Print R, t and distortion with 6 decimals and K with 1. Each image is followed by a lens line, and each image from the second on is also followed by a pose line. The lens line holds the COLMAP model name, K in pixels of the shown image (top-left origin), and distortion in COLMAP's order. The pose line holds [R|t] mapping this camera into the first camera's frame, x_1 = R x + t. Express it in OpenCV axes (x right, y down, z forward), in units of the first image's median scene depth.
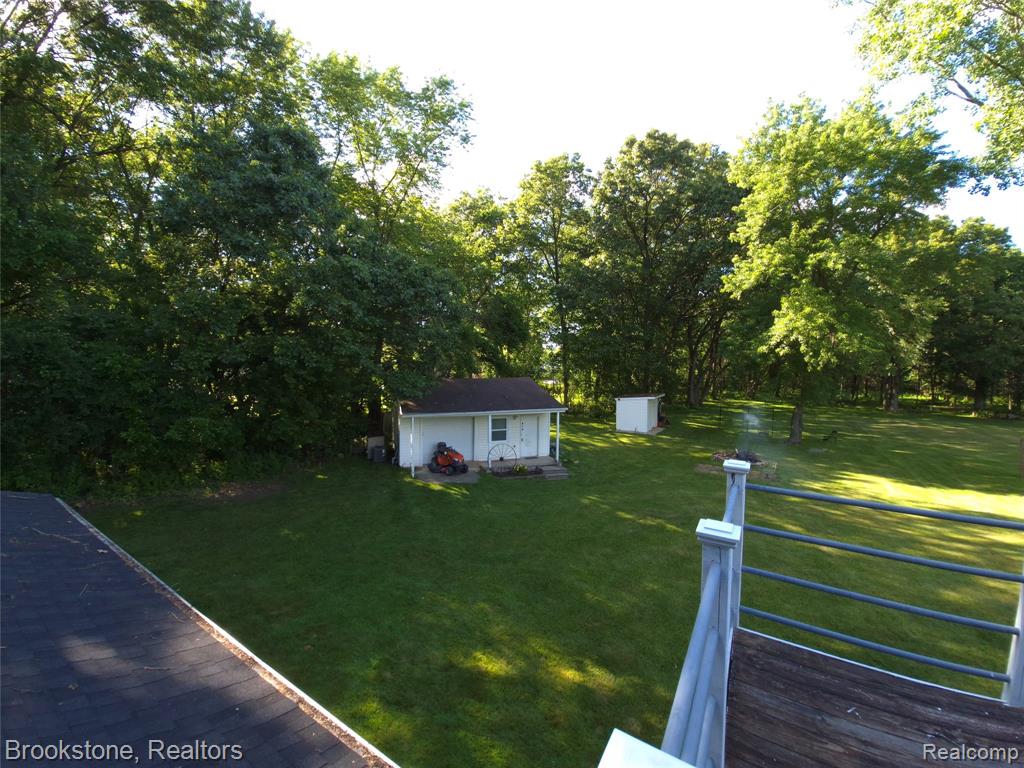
lens RADIAL K [[398.5, 0, 509.5], [0, 398.5, 381.0], [0, 0, 1]] dist [0.004442, -0.012266]
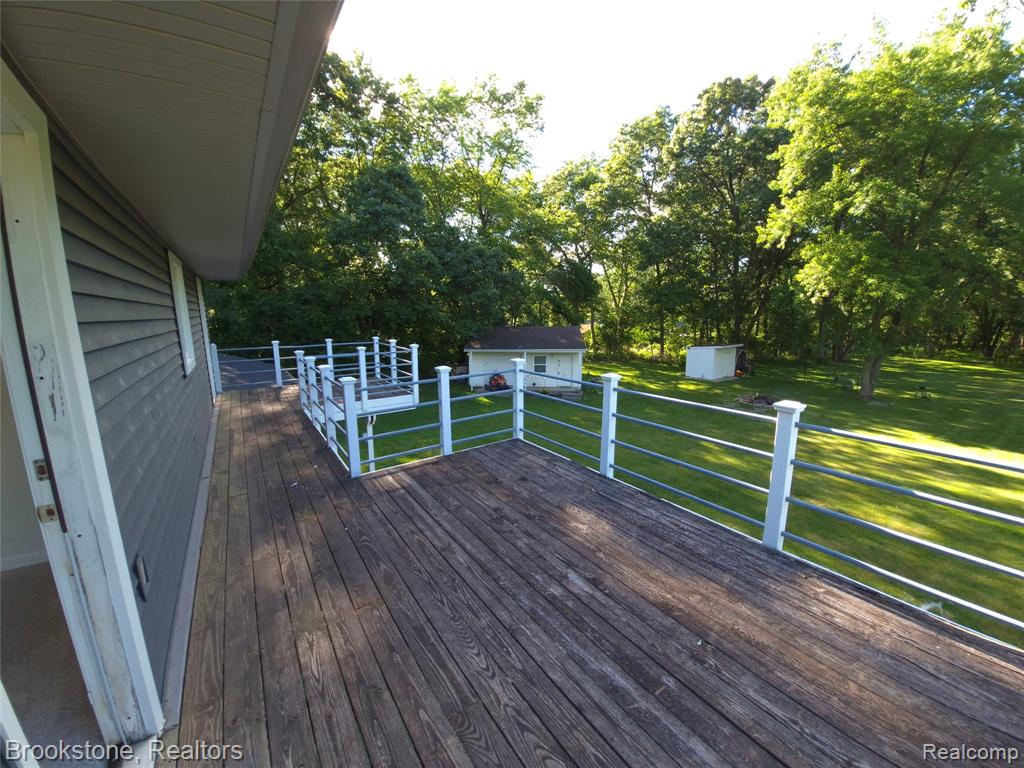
lens RADIAL K [[398.5, 0, 509.5], [0, 398.5, 381.0], [0, 0, 1]] dist [0.004442, -0.012266]
pose [[0.909494, 0.062960, -0.410922, 0.407812], [-0.014307, 0.992620, 0.120419, 0.016472], [0.415471, -0.103641, 0.903682, -0.240802]]
